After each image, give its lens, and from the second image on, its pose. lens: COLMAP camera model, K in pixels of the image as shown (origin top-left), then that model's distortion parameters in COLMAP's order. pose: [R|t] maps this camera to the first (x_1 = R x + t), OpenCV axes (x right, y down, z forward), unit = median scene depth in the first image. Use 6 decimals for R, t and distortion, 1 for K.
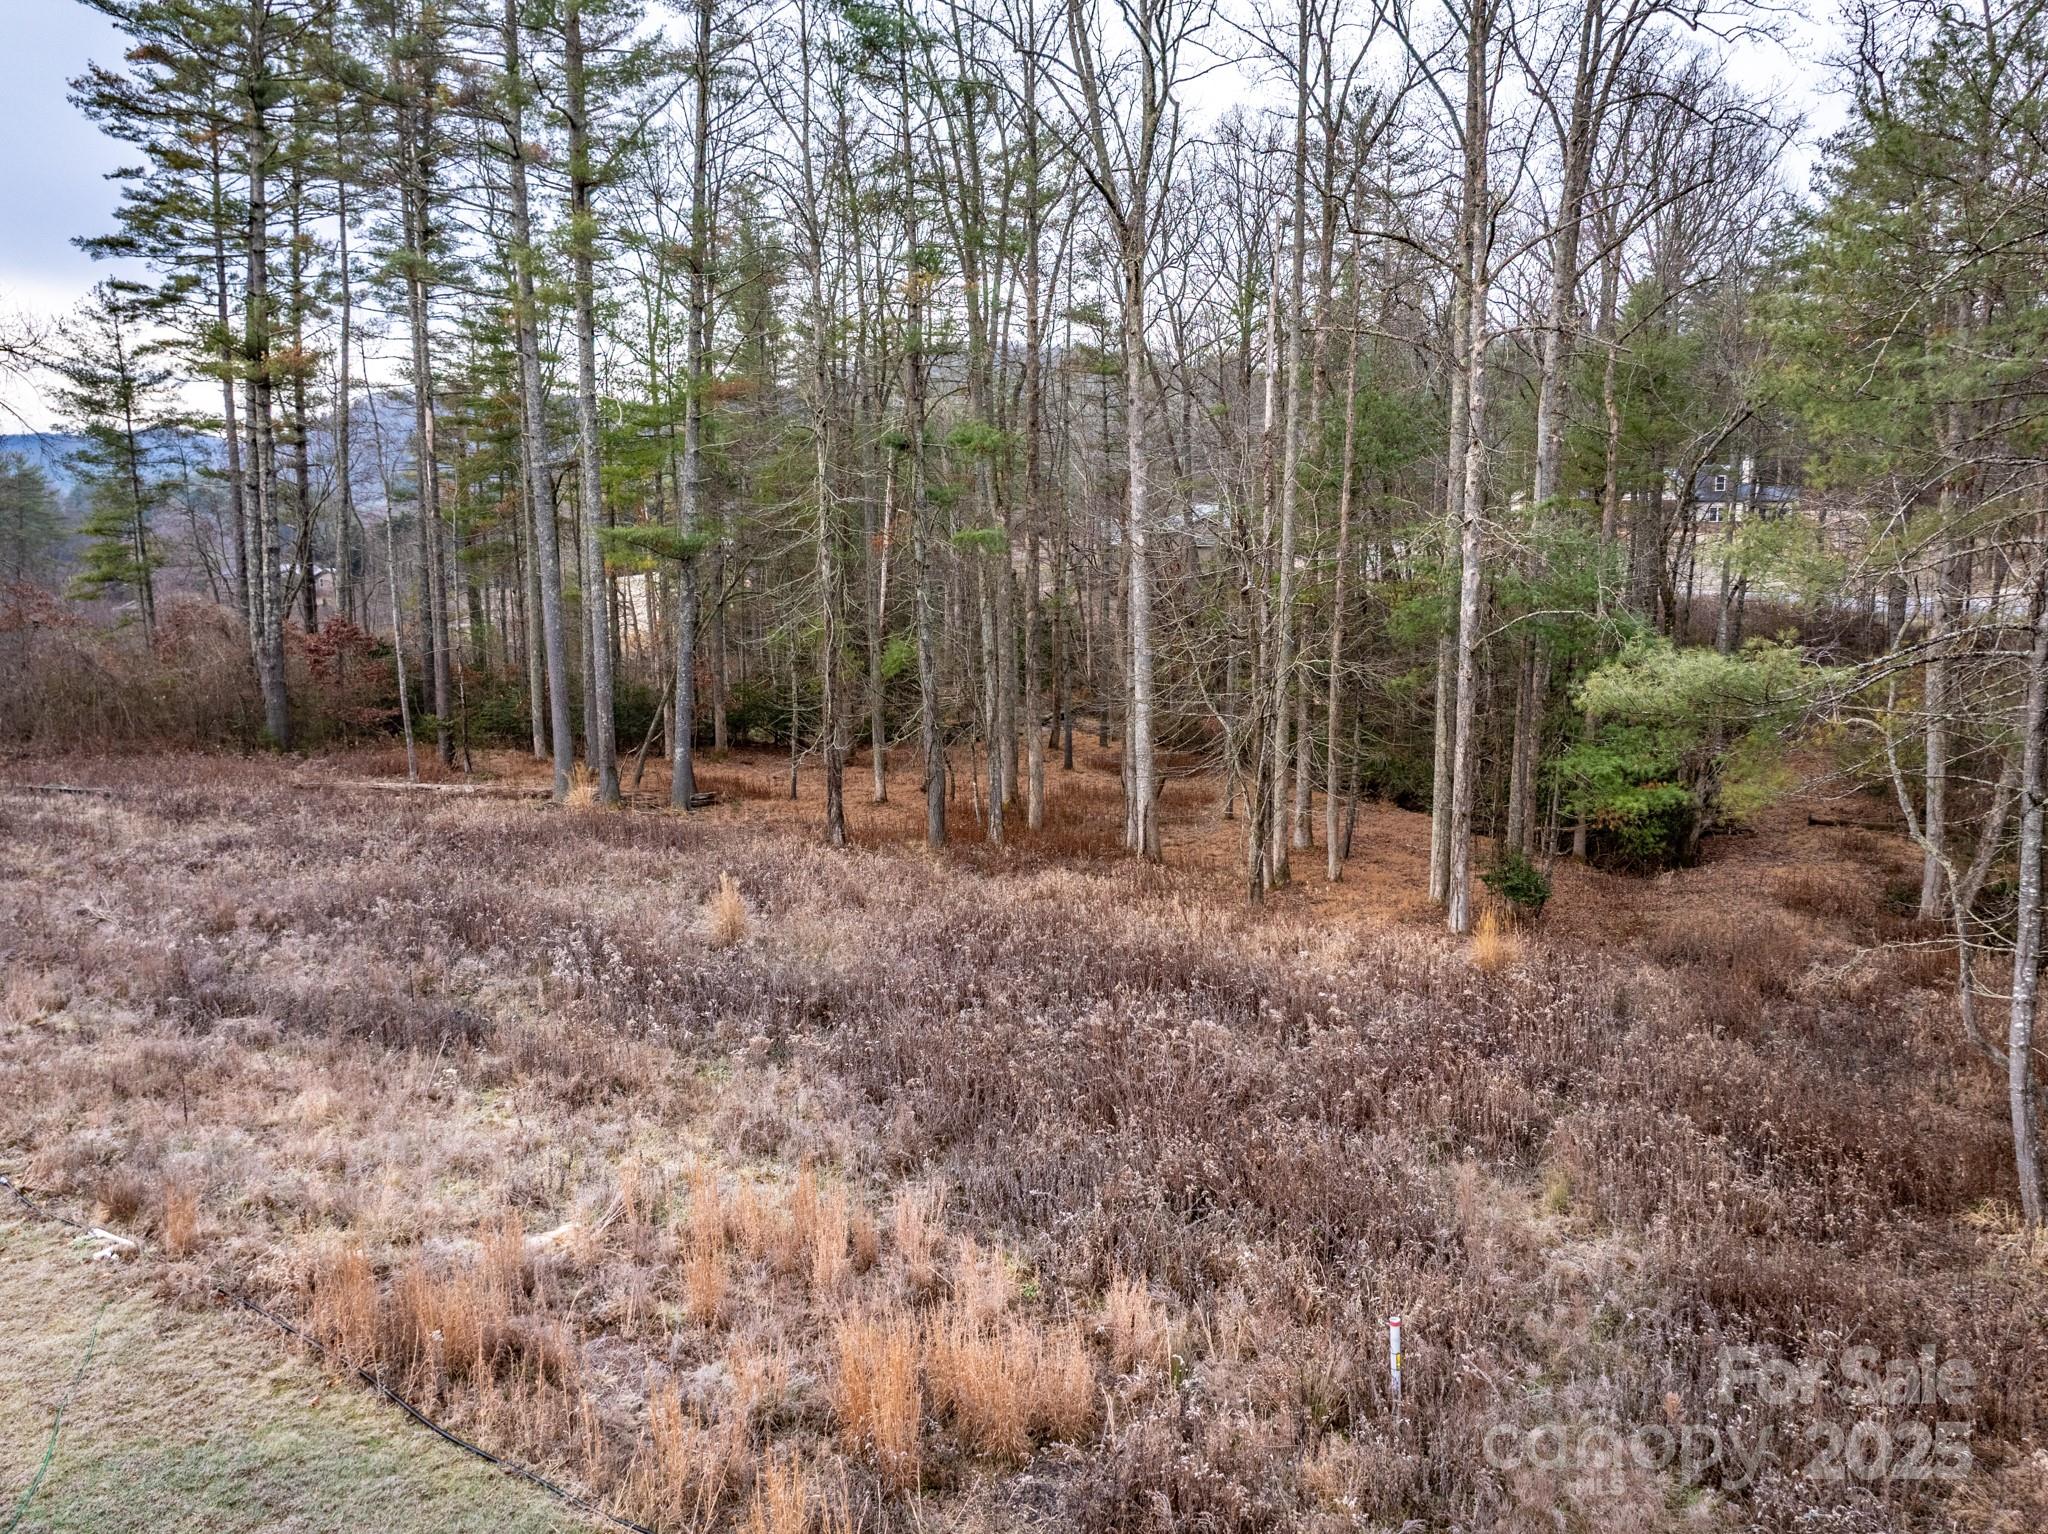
lens RADIAL K [[1472.4, 0, 1034.7], [0, 1472.4, 761.6], [0, 0, 1]] dist [-0.025745, 0.018334]
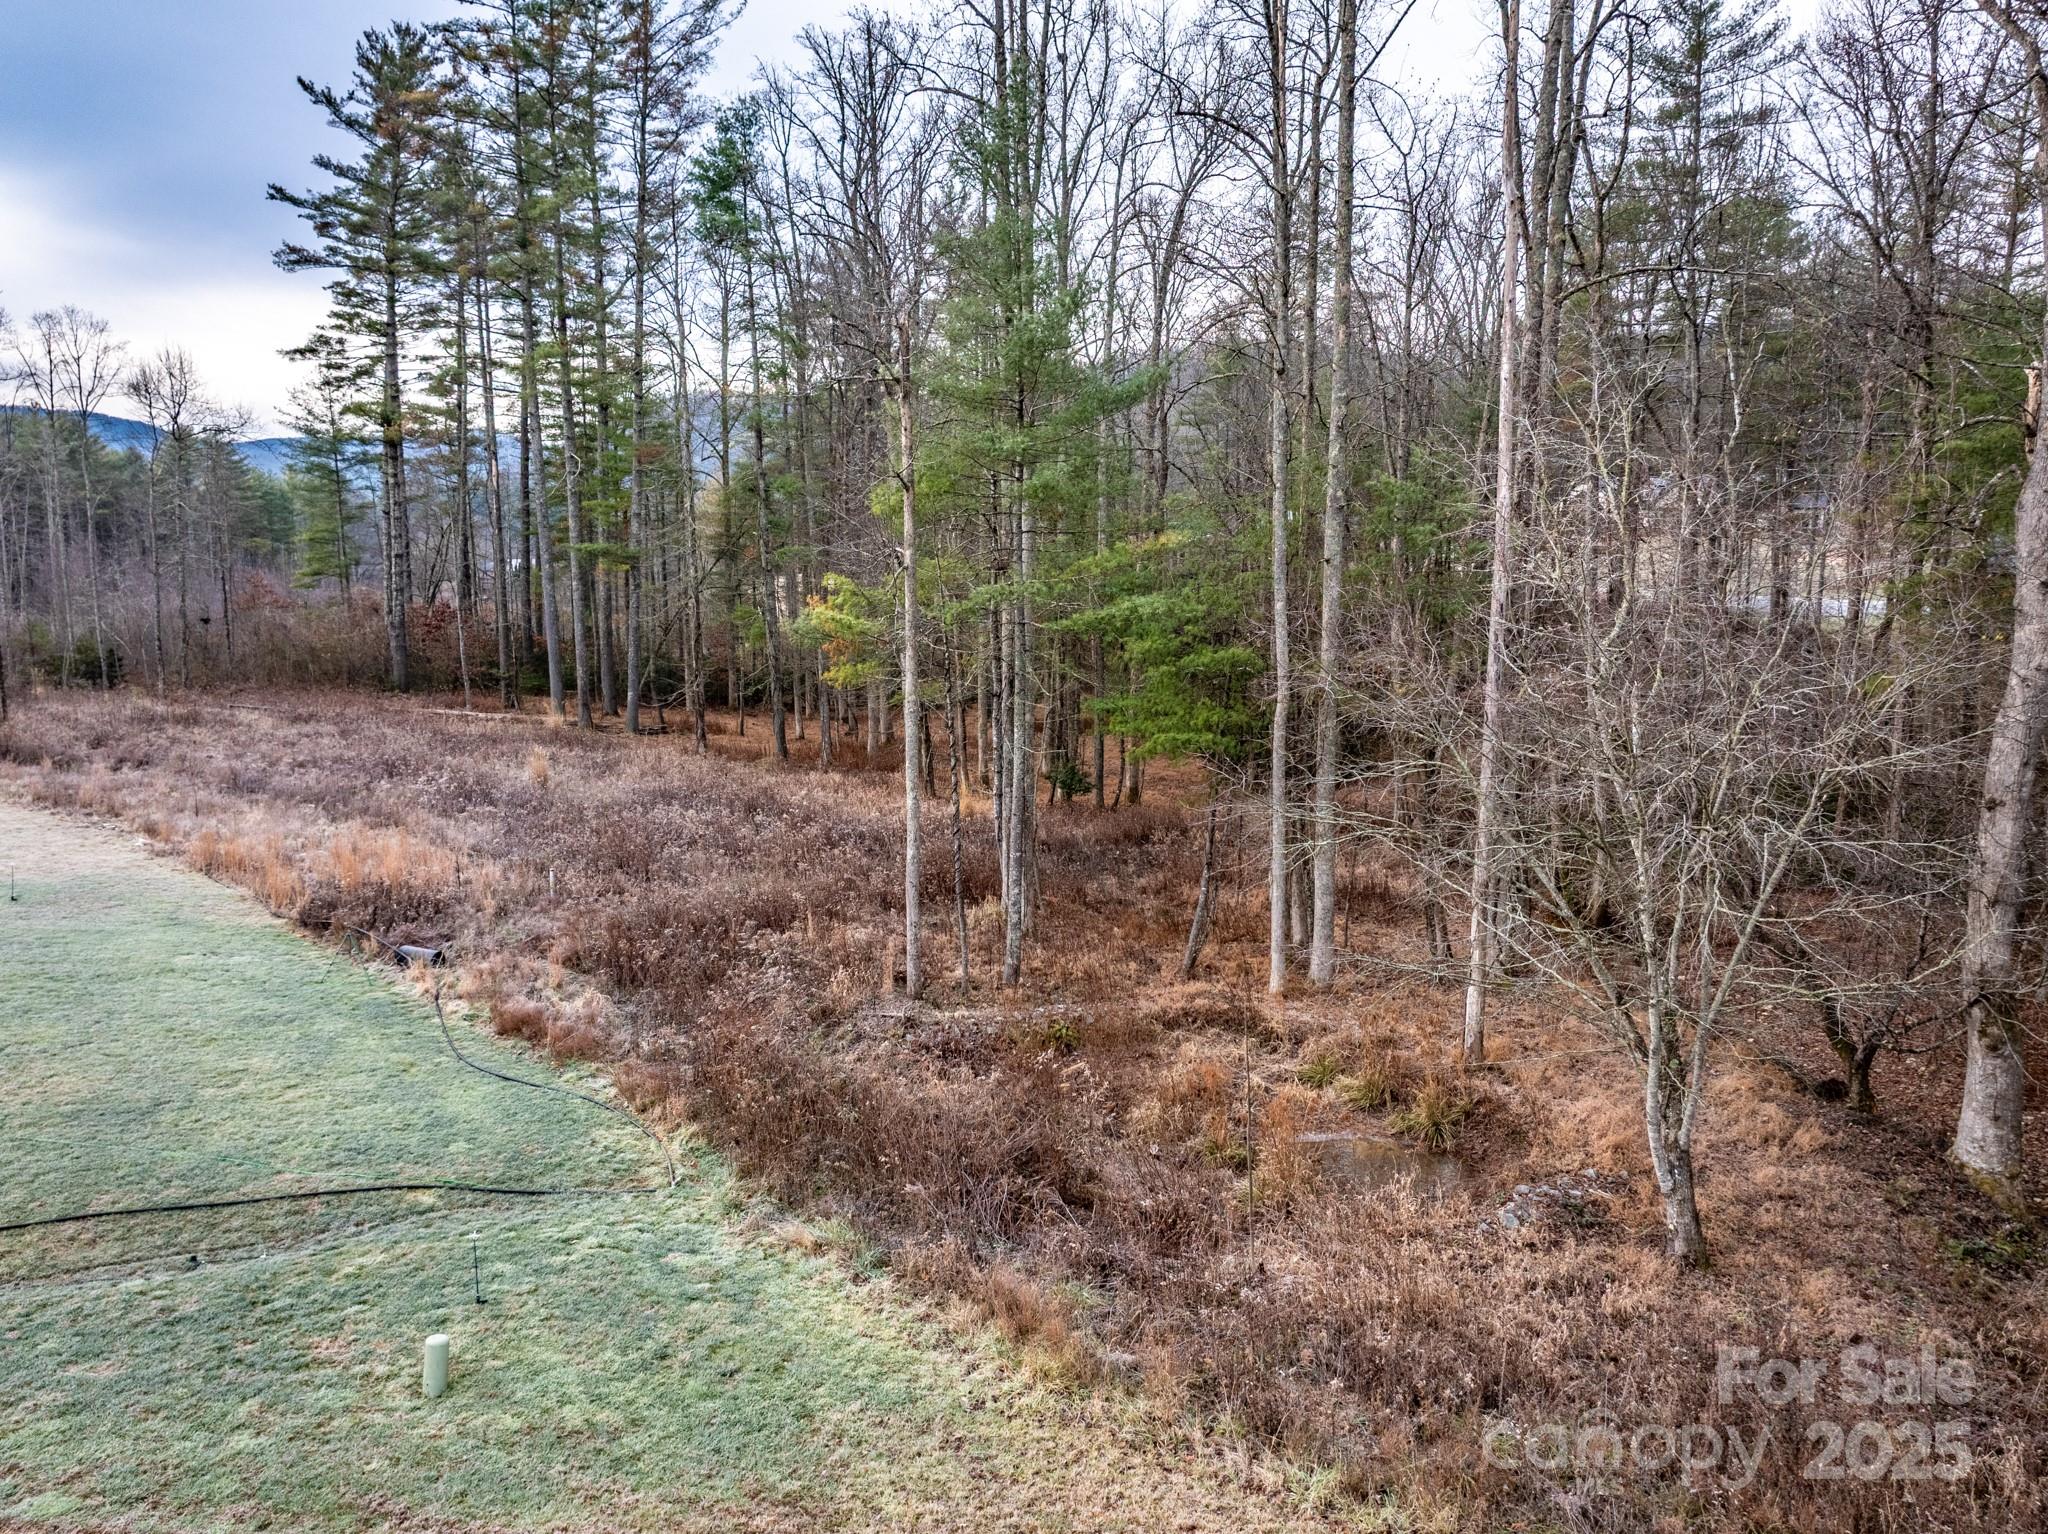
lens RADIAL K [[1472.4, 0, 1019.7], [0, 1472.4, 758.3], [0, 0, 1]] dist [-0.025745, 0.018334]
pose [[0.983726, 0.028287, -0.177435, 0.295055], [-0.028033, 0.999599, 0.003939, 0.029151], [0.177475, 0.001100, 0.984125, -0.276833]]
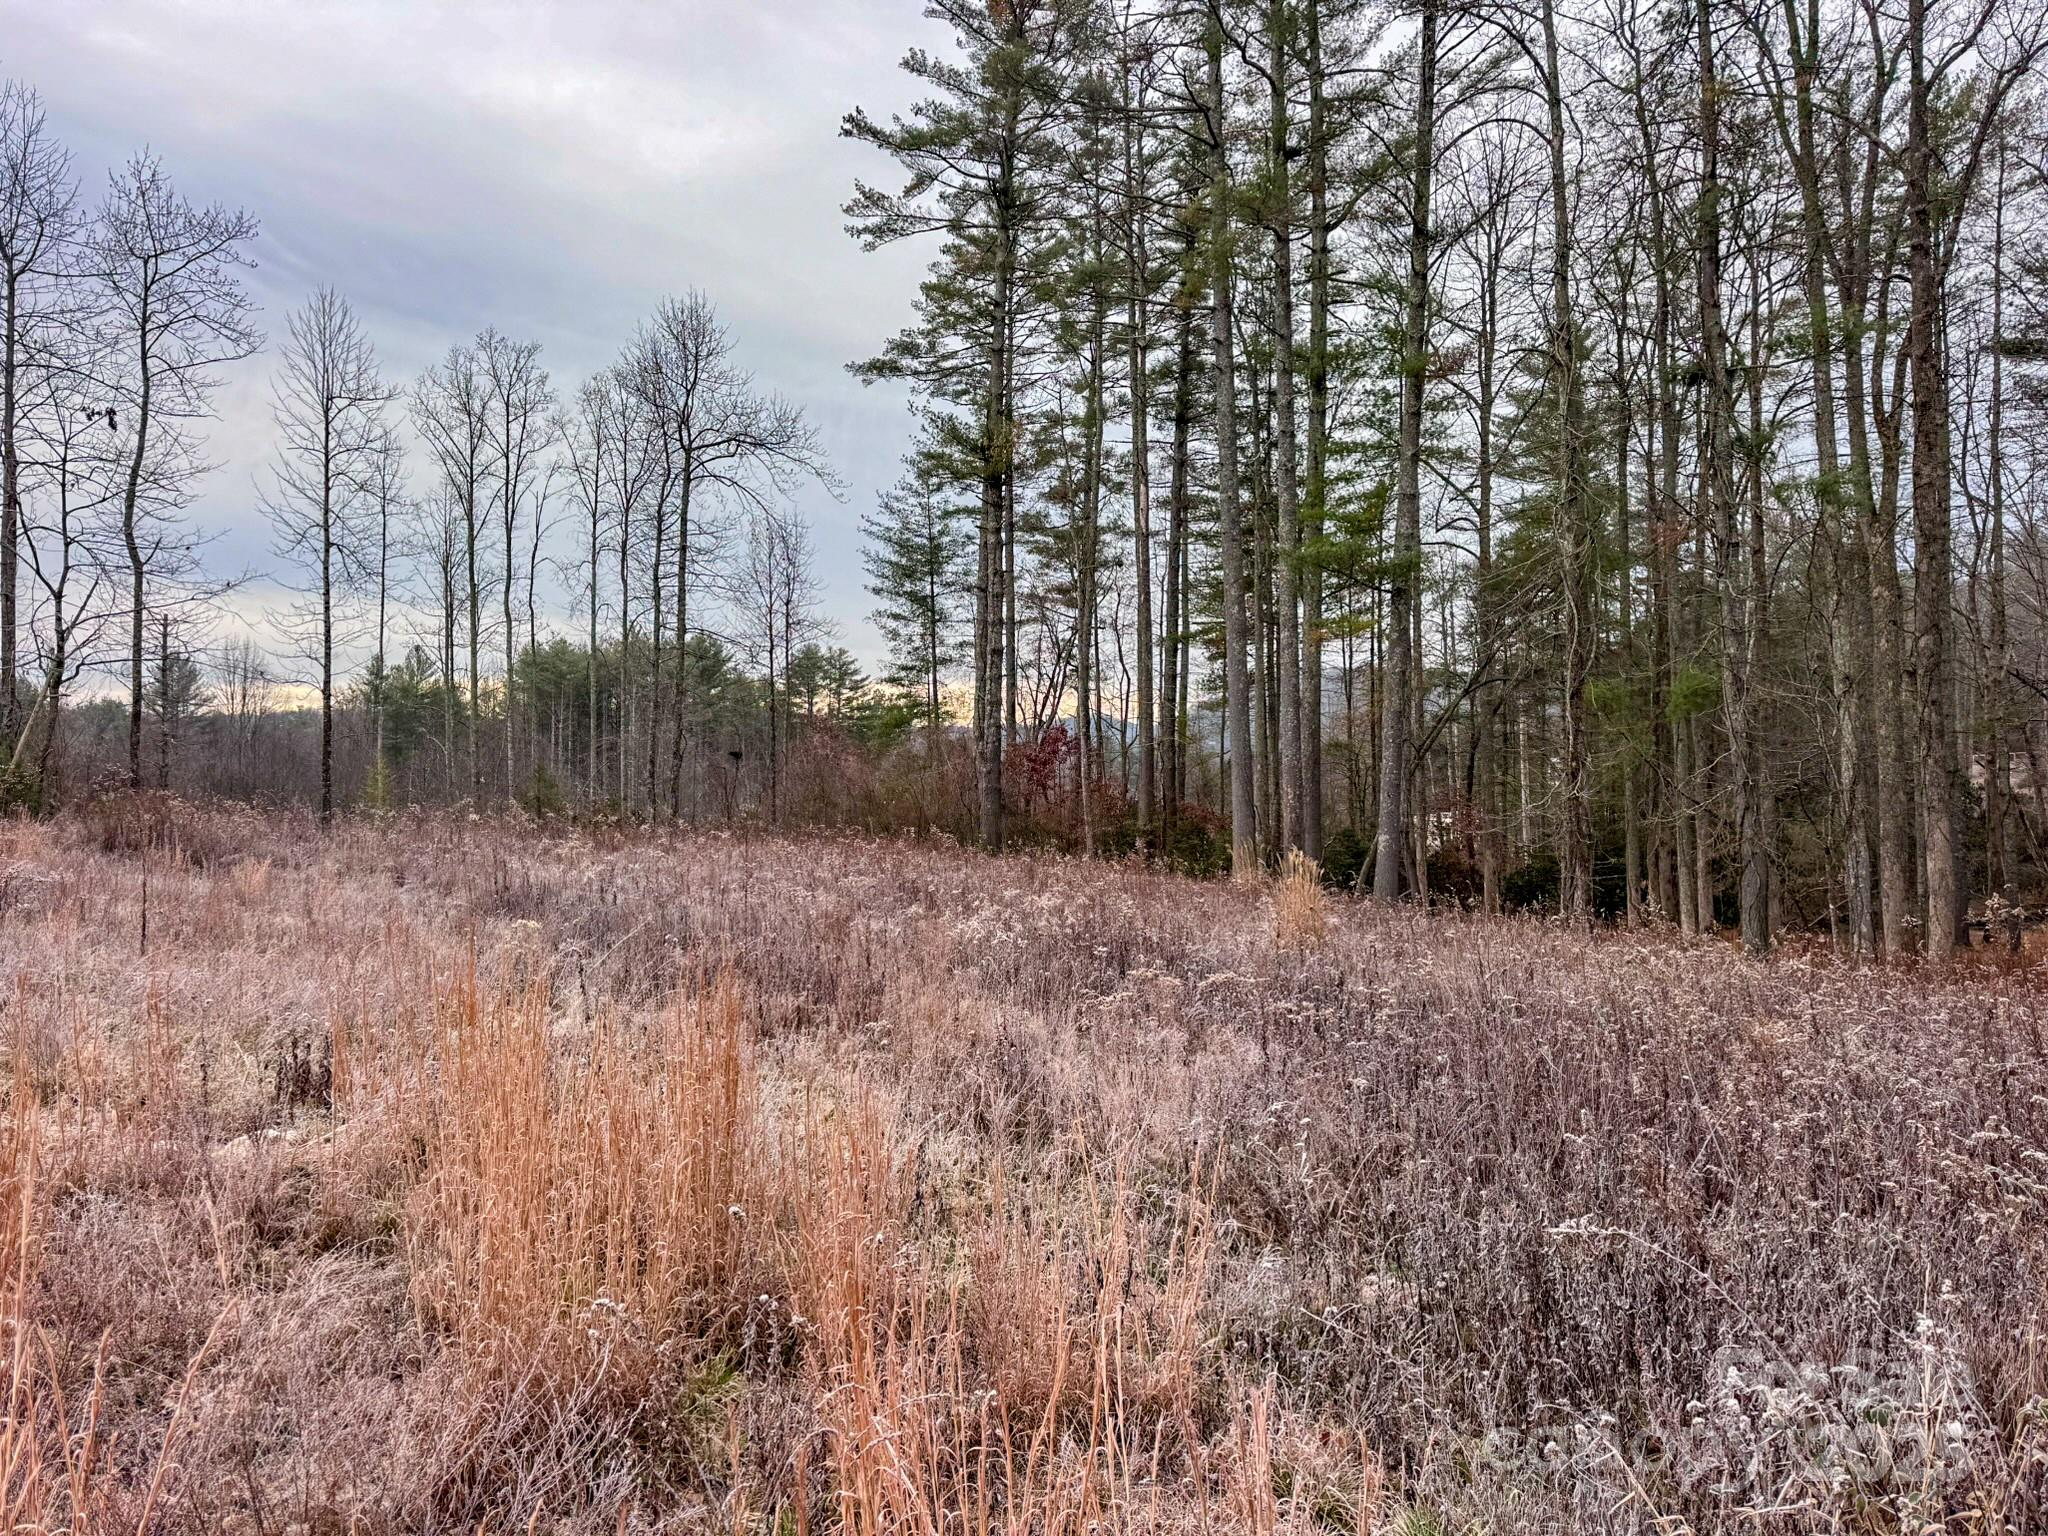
lens RADIAL K [[1460.0, 0, 1024.1], [0, 1460.0, 787.7], [0, 0, 1]] dist [0.060677, -0.029302]
pose [[0.840011, -0.018510, -0.542253, 0.012764], [-0.069669, 0.987465, -0.141632, 0.064359], [0.538078, 0.156750, 0.828192, 0.185185]]
